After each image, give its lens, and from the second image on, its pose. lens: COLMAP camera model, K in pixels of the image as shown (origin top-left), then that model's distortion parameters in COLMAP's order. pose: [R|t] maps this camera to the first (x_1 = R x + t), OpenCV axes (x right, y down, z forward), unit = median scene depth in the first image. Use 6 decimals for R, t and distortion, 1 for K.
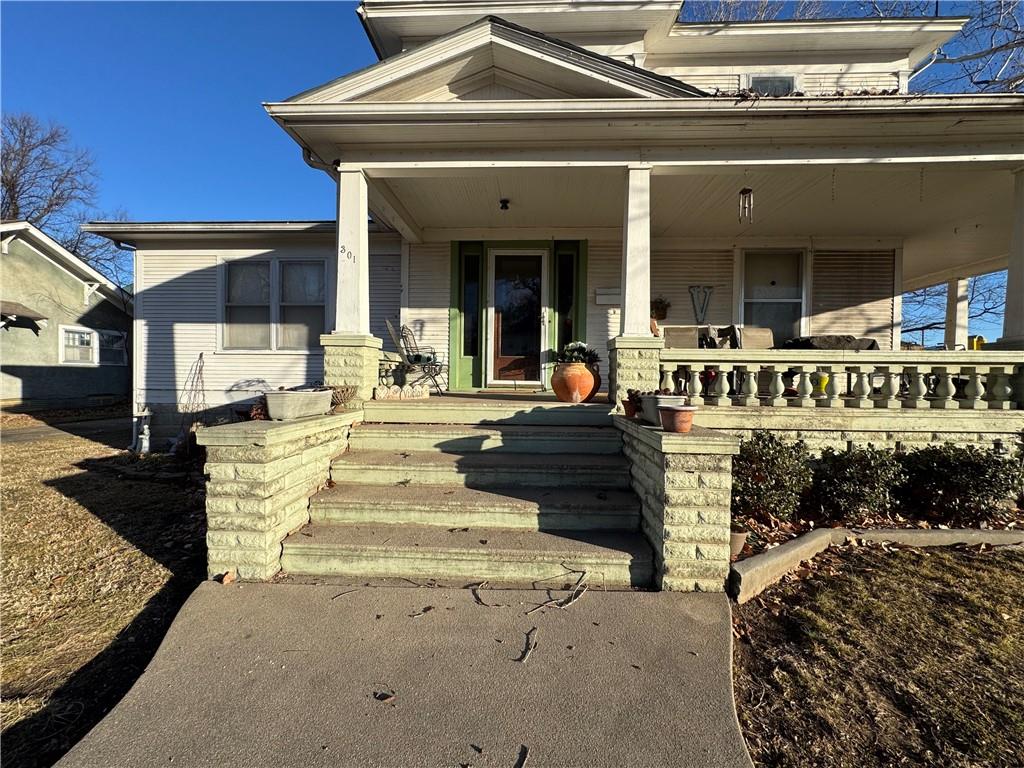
lens RADIAL K [[401.7, 0, 512.5], [0, 401.7, 383.5], [0, 0, 1]] dist [-0.004109, 0.000154]
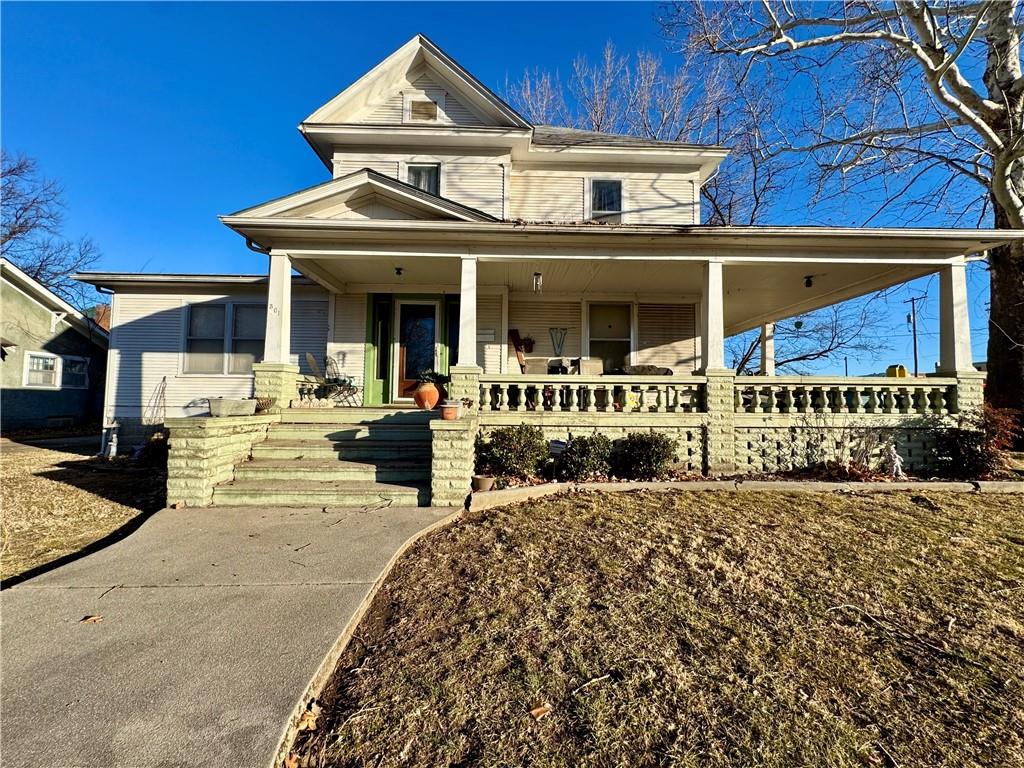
lens RADIAL K [[401.7, 0, 512.0], [0, 401.7, 384.1], [0, 0, 1]] dist [-0.004109, 0.000154]
pose [[0.998012, 0.002721, 0.062961, 0.302823], [0.001354, 0.997911, -0.064595, 0.040342], [-0.063005, 0.064552, 0.995923, -0.417007]]
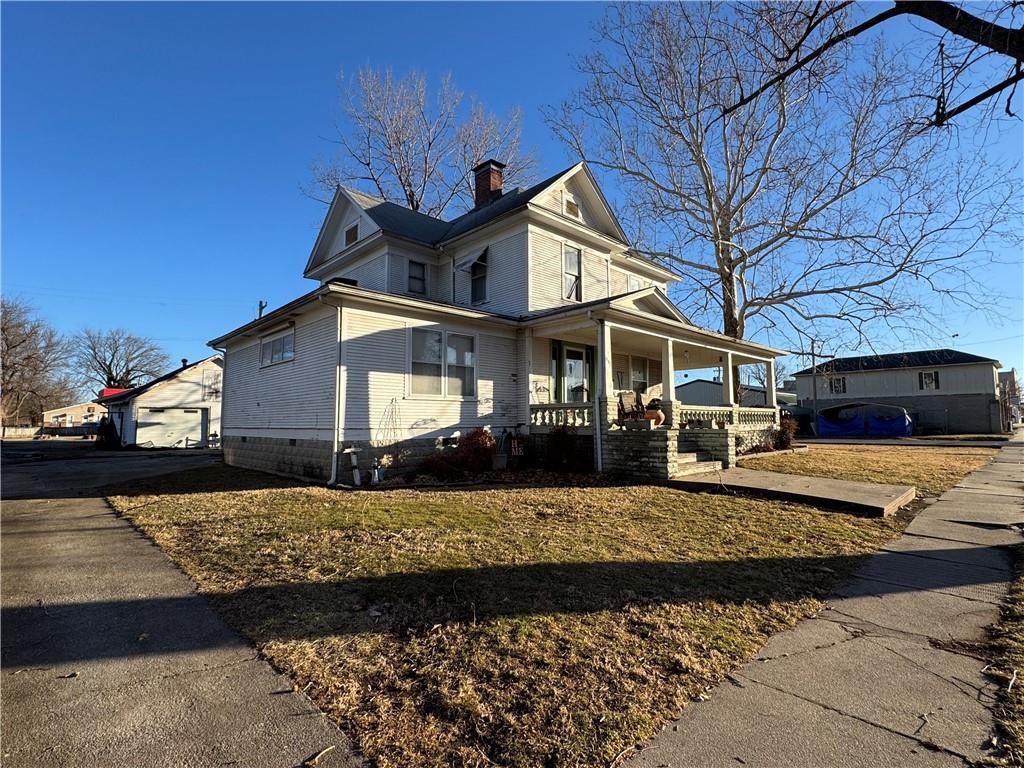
lens RADIAL K [[501.8, 0, 516.5], [0, 501.8, 375.4], [0, 0, 1]] dist [0.030039, 0.001212]
pose [[0.679545, 0.058123, 0.731328, -2.295853], [0.024663, 0.994483, -0.101954, 0.031152], [-0.733219, 0.087319, 0.674363, -0.434072]]
